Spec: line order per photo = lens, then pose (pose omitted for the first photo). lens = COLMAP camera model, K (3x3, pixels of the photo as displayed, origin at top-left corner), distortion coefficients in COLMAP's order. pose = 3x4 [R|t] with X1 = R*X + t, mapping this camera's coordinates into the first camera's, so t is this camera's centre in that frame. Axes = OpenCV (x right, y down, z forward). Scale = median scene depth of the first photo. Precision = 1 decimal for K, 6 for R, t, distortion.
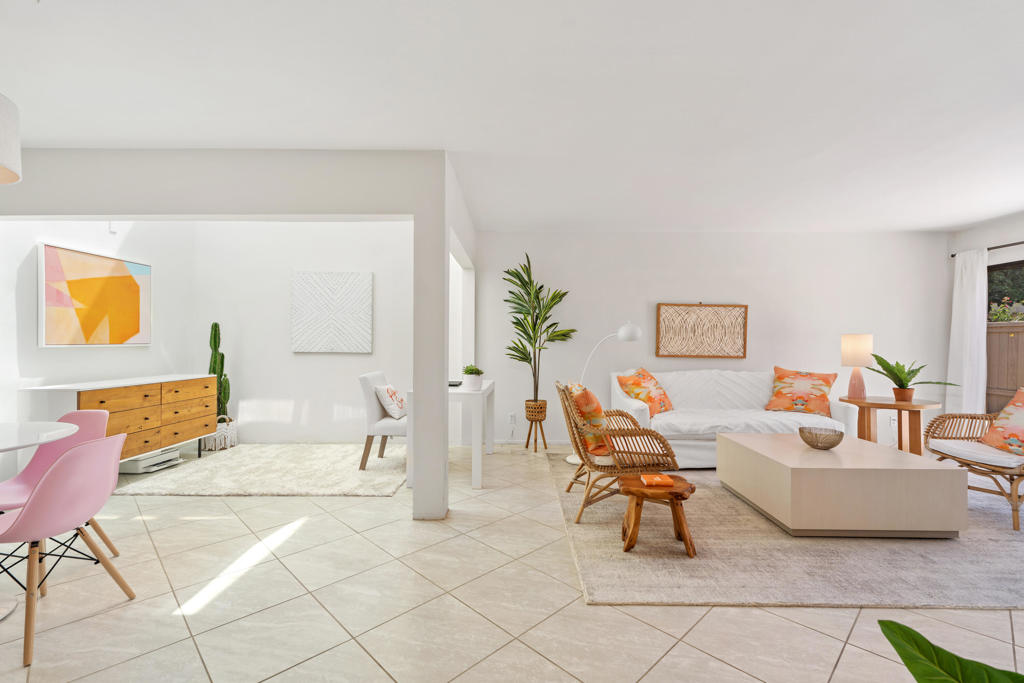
lens RADIAL K [[467.1, 0, 518.2], [0, 467.1, 342.0], [0, 0, 1]] dist [0.006553, 0.001216]
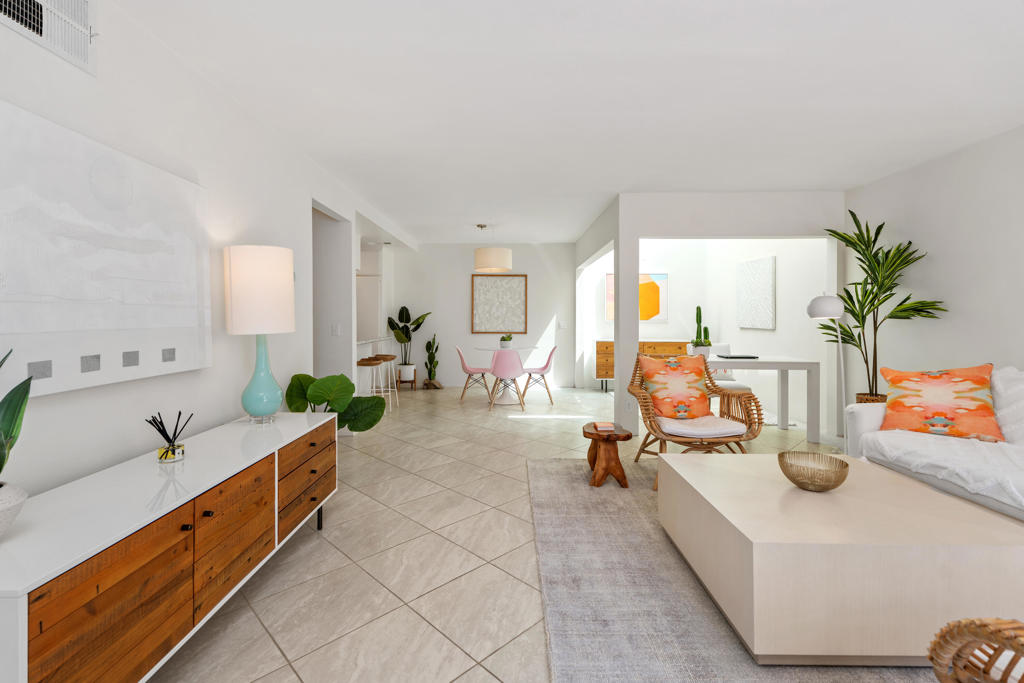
lens RADIAL K [[467.1, 0, 507.6], [0, 467.1, 316.4], [0, 0, 1]] dist [0.006553, 0.001216]
pose [[-0.000414, -0.006444, -0.999979, 0.881317], [-0.005448, 0.999964, -0.006442, 0.003645], [0.999985, 0.005445, -0.000449, 0.413448]]
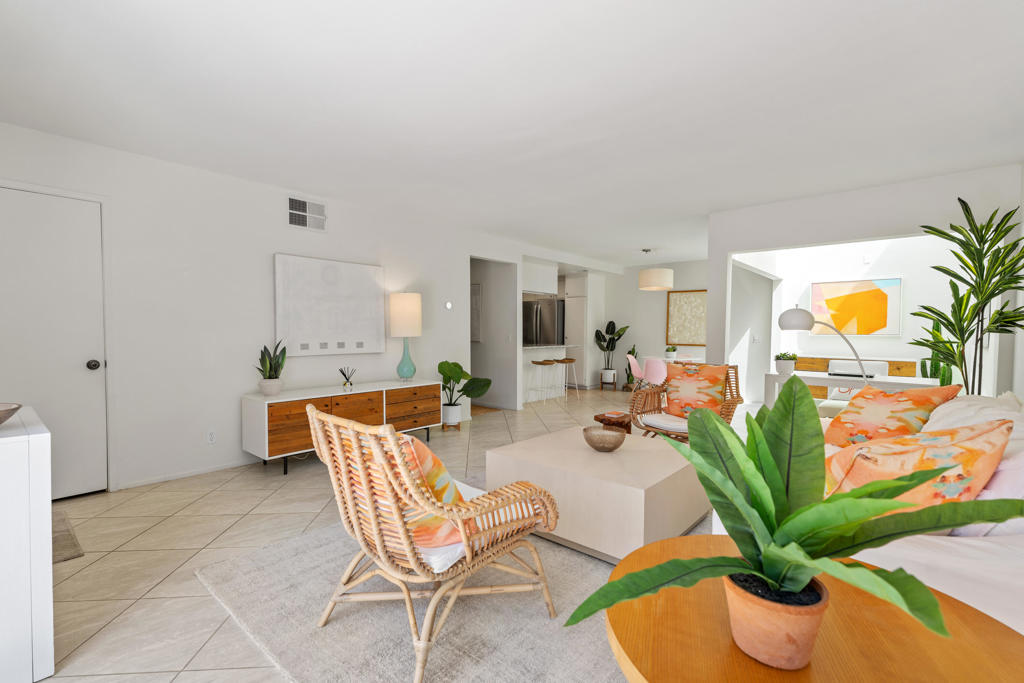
lens RADIAL K [[467.1, 0, 506.4], [0, 467.1, 339.8], [0, 0, 1]] dist [0.006553, 0.001216]
pose [[-0.659528, 0.008148, -0.751635, 0.989610], [-0.012095, 0.999697, 0.021450, 0.002949], [0.751582, 0.023238, -0.659230, 1.013837]]
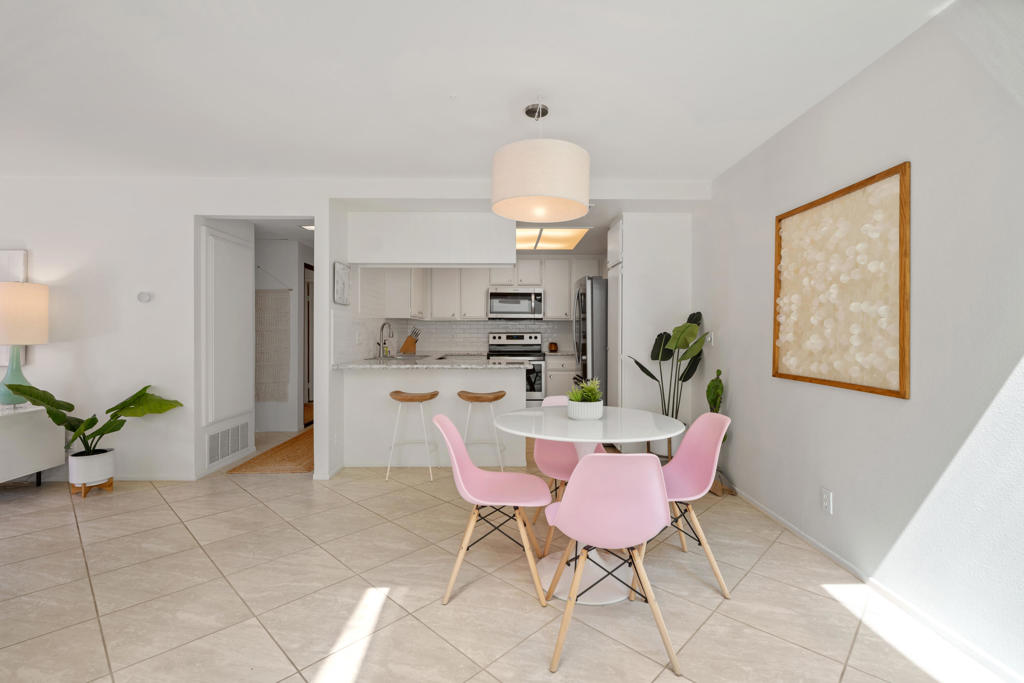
lens RADIAL K [[467.1, 0, 507.0], [0, 467.1, 324.0], [0, 0, 1]] dist [0.006553, 0.001216]
pose [[-0.999932, -0.005539, -0.010261, -0.425205], [-0.005404, 0.999899, -0.013144, -0.004461], [0.010333, -0.013087, -0.999861, 0.889238]]
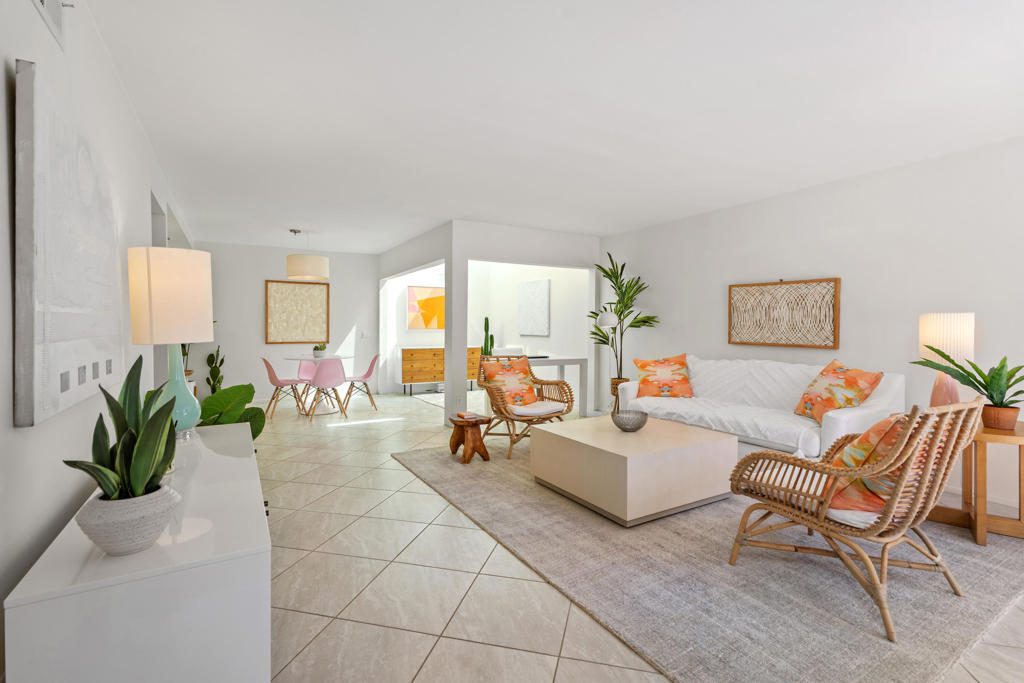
lens RADIAL K [[467.1, 0, 514.8], [0, 467.1, 343.7], [0, 0, 1]] dist [0.006553, 0.001216]
pose [[0.521814, 0.025922, -0.852665, 0.955939], [-0.002704, 0.999583, 0.028734, 0.007139], [0.853055, -0.012688, 0.521667, 0.180240]]
